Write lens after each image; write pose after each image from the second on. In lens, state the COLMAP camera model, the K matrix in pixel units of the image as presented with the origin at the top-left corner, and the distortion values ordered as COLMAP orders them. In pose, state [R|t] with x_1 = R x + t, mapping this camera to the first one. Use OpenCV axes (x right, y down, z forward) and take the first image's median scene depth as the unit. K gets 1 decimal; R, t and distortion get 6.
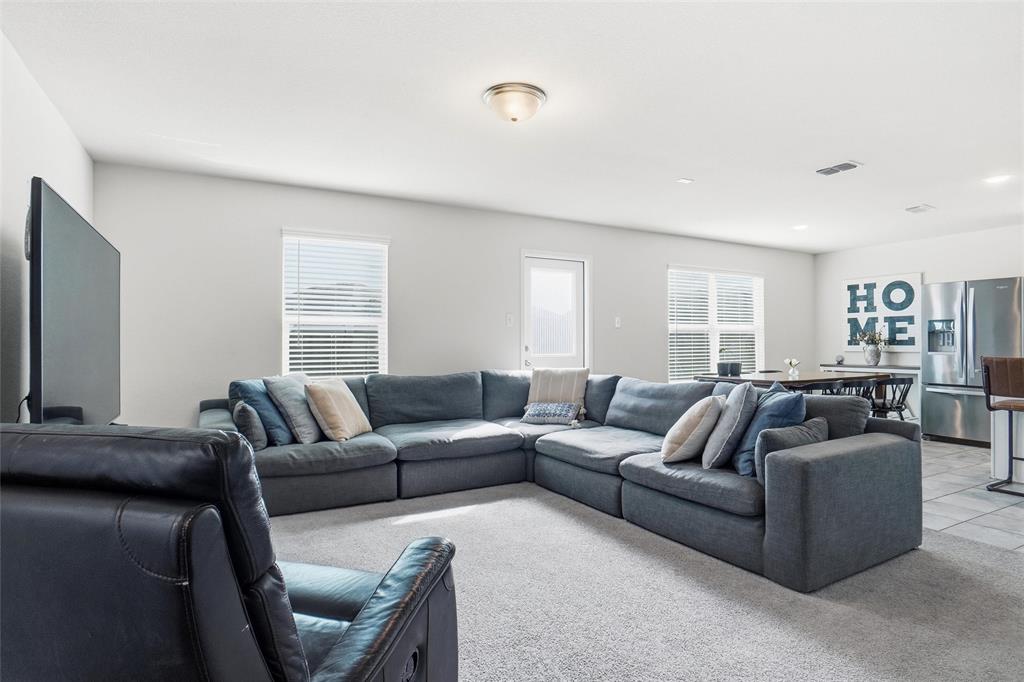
lens RADIAL K [[555.6, 0, 509.5], [0, 555.6, 333.5], [0, 0, 1]] dist [-0.042215, 0.014030]
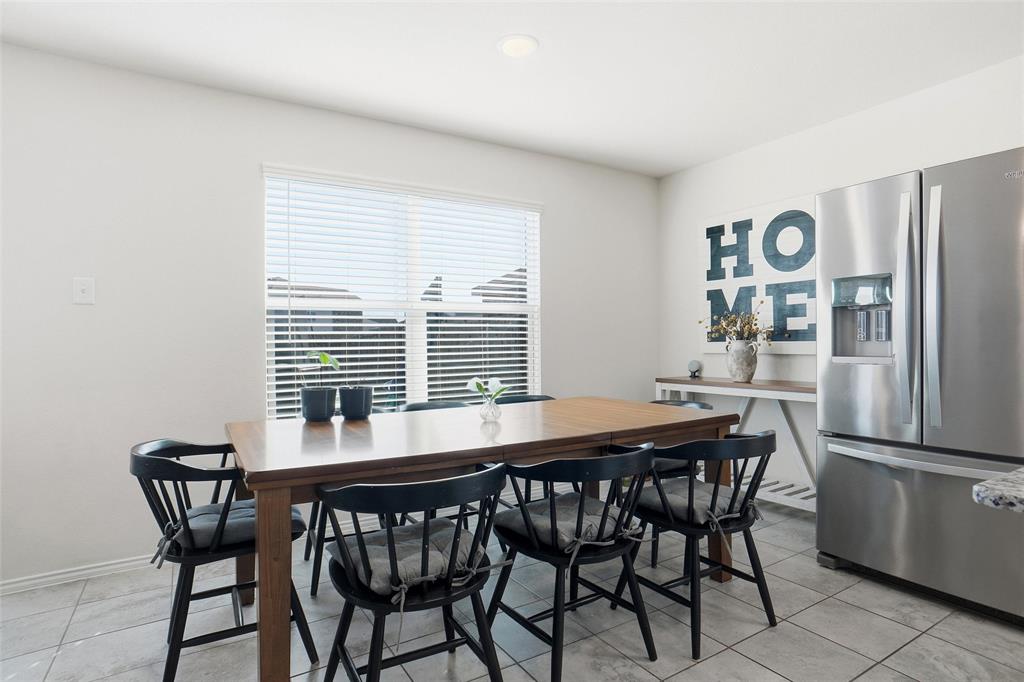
lens RADIAL K [[555.6, 0, 513.0], [0, 555.6, 342.3], [0, 0, 1]] dist [-0.042215, 0.014030]
pose [[0.998625, -0.007882, 0.051820, 0.430152], [0.006983, 0.999823, 0.017497, 0.012124], [-0.051949, -0.017112, 0.998503, 0.508979]]
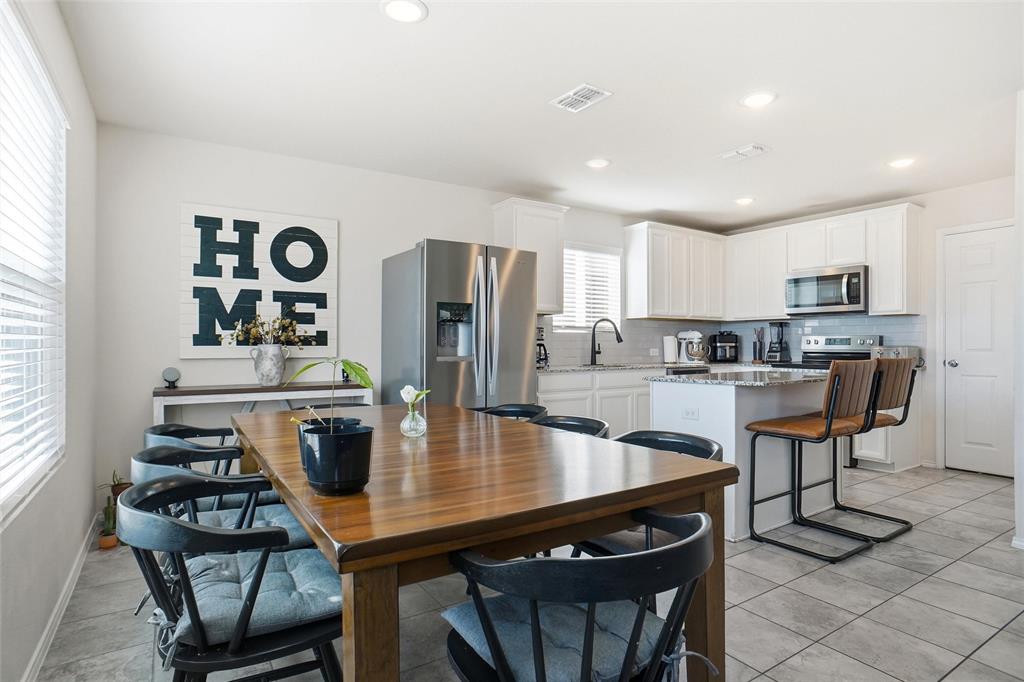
lens RADIAL K [[555.6, 0, 517.2], [0, 555.6, 348.7], [0, 0, 1]] dist [-0.042215, 0.014030]
pose [[-0.084889, -0.002730, 0.996387, 0.144601], [-0.016967, 0.999855, 0.001294, 0.020081], [-0.996246, -0.016796, -0.084923, 0.820730]]
